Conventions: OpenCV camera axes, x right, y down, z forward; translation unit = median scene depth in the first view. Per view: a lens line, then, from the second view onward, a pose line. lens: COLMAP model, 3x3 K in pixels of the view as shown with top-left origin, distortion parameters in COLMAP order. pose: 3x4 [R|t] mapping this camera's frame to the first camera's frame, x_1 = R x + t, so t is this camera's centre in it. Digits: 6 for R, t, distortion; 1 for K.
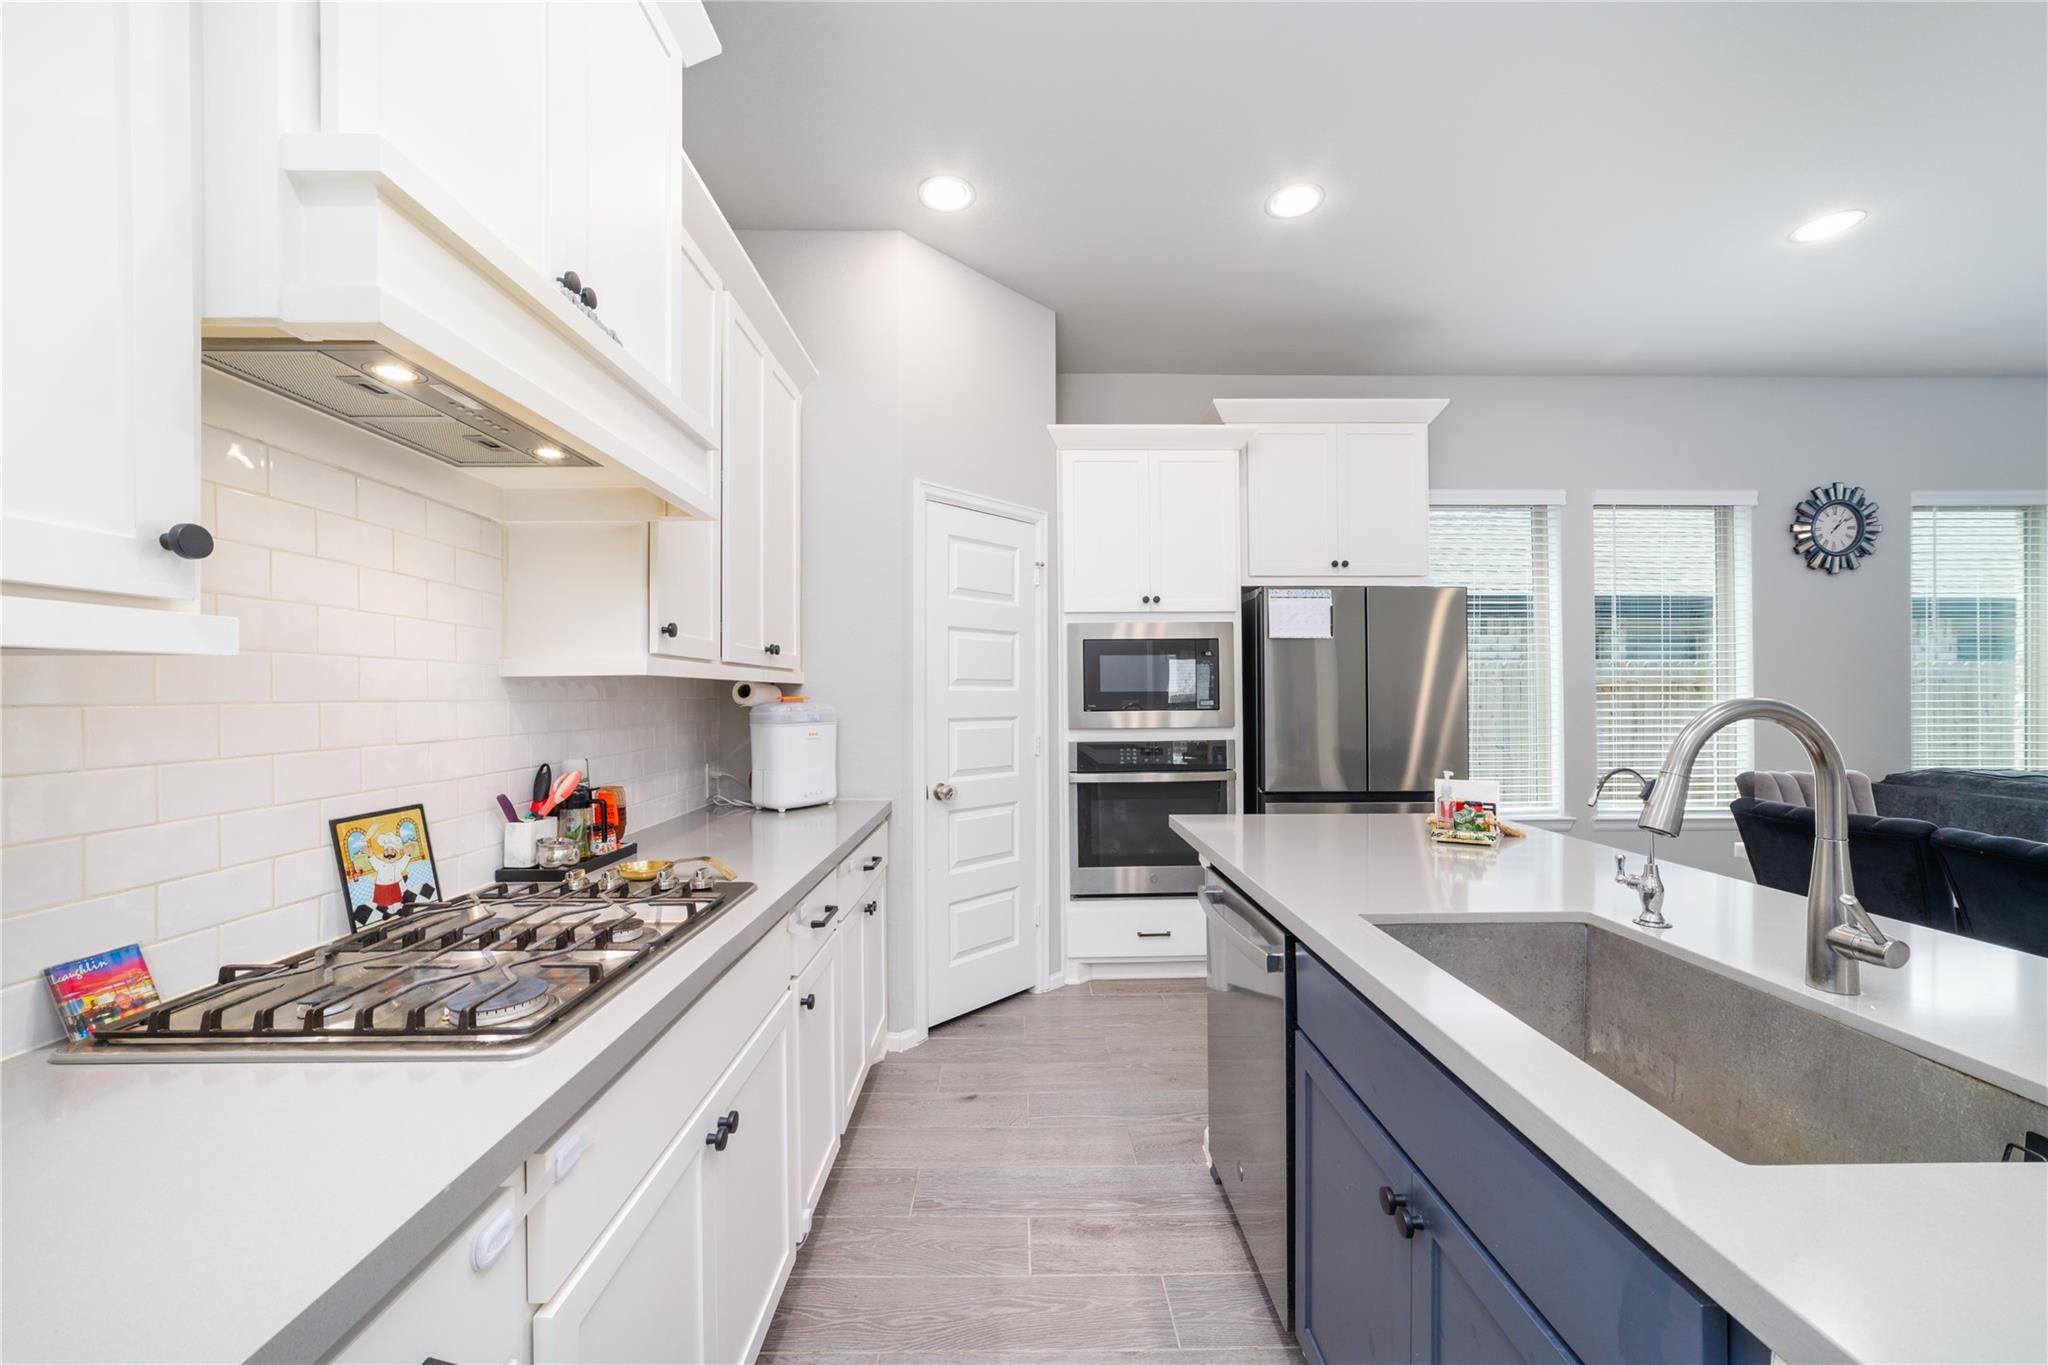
lens RADIAL K [[780.9, 0, 1018.2], [0, 780.9, 690.0], [0, 0, 1]] dist [-0.020588, 0.006209]
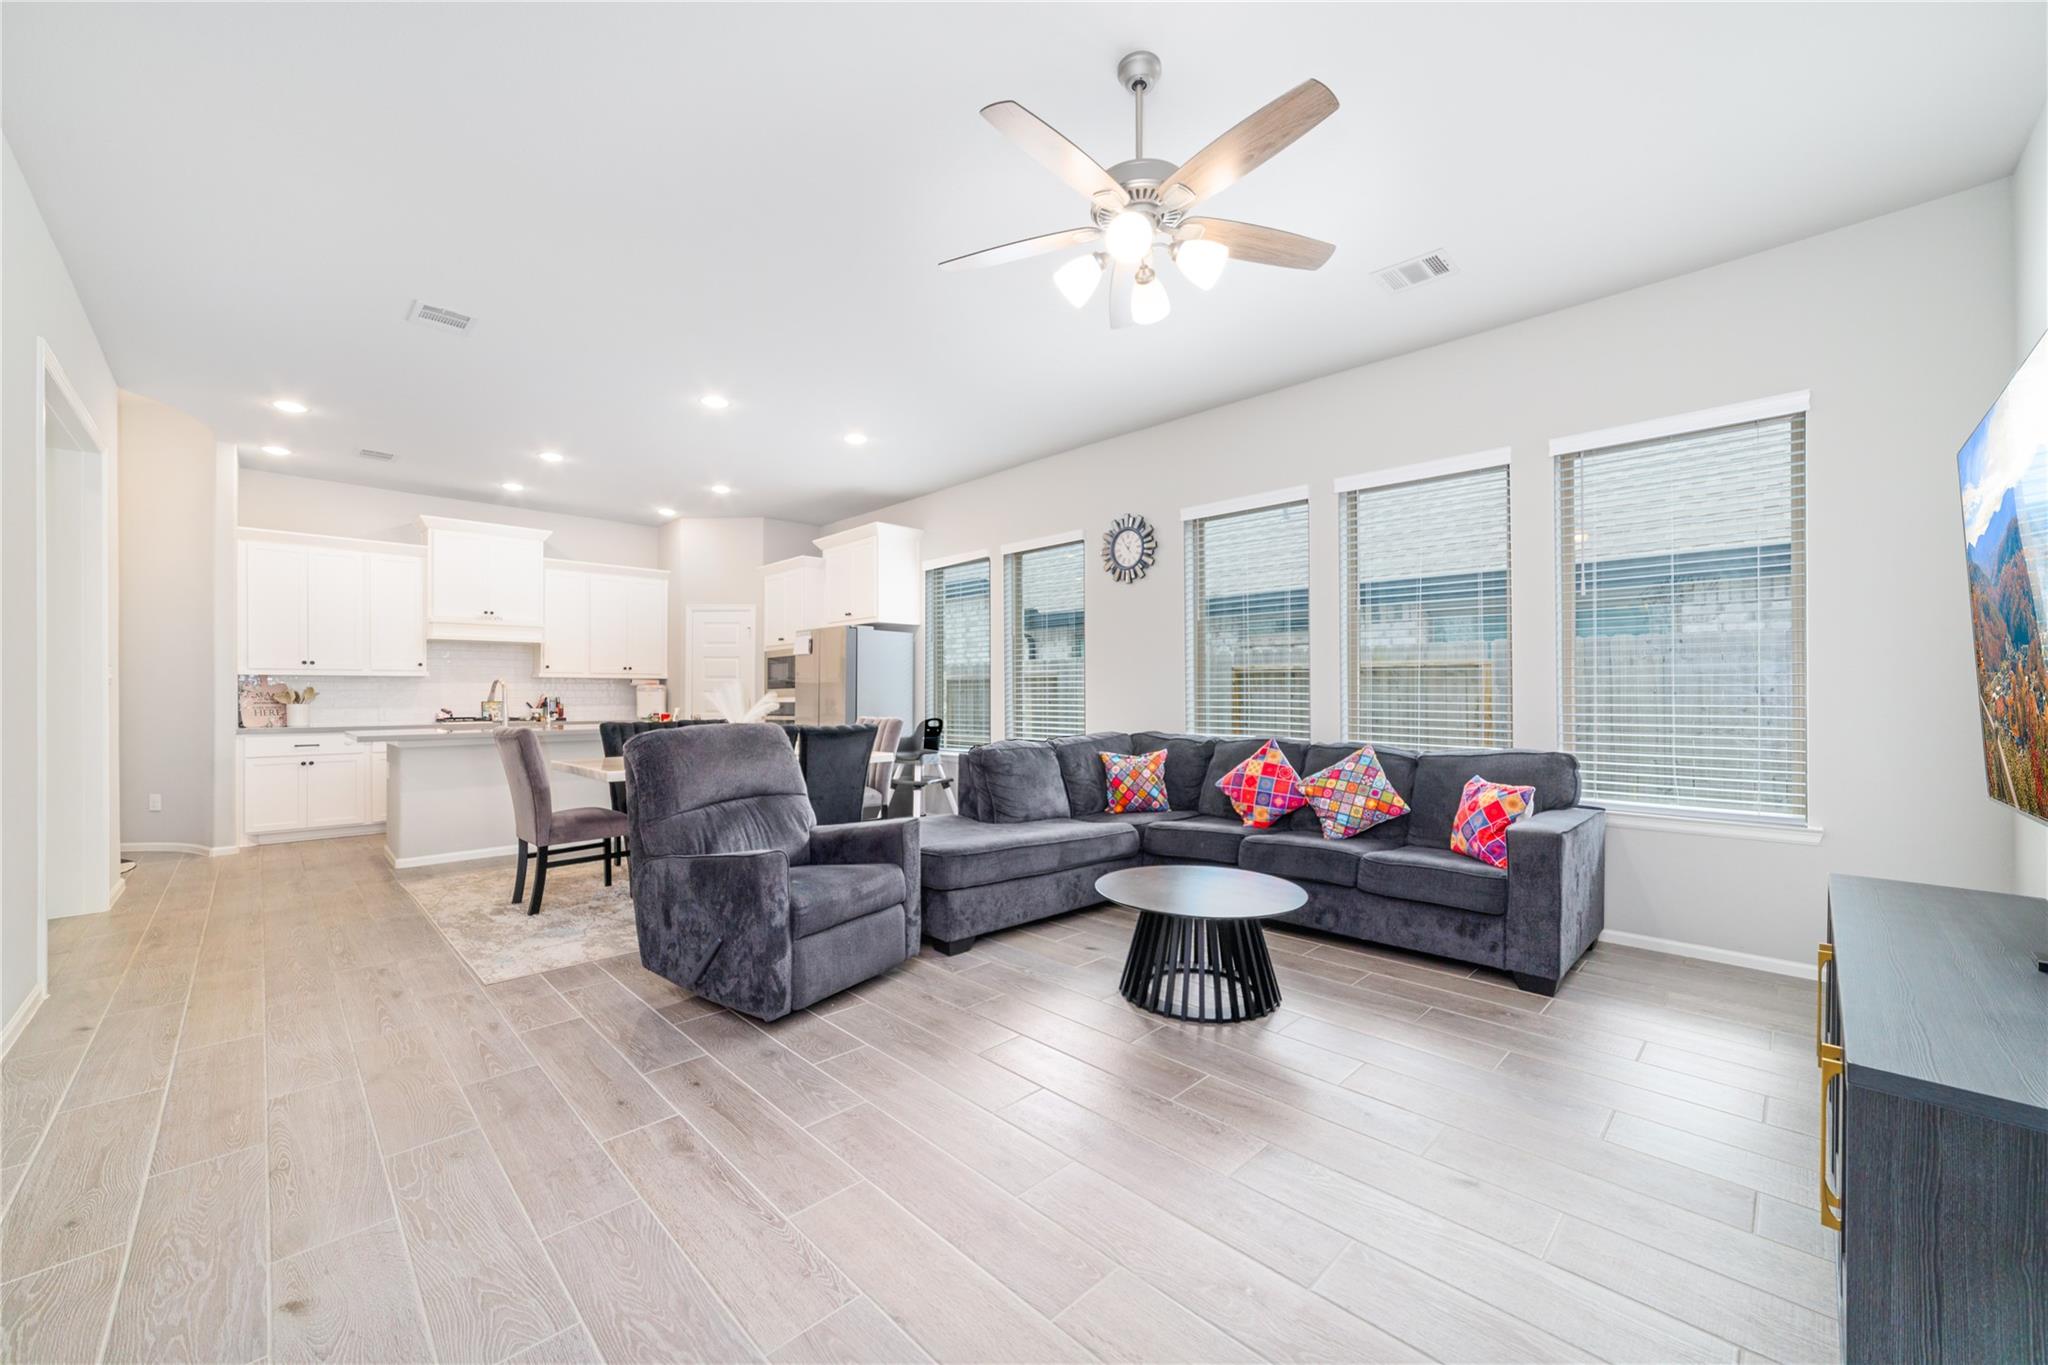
lens RADIAL K [[780.9, 0, 1026.8], [0, 780.9, 687.0], [0, 0, 1]] dist [-0.020588, 0.006209]
pose [[0.701069, -0.006891, -0.713060, 2.697176], [0.006942, 0.999972, -0.002838, 0.042222], [0.713059, -0.002961, 0.701098, -0.091797]]
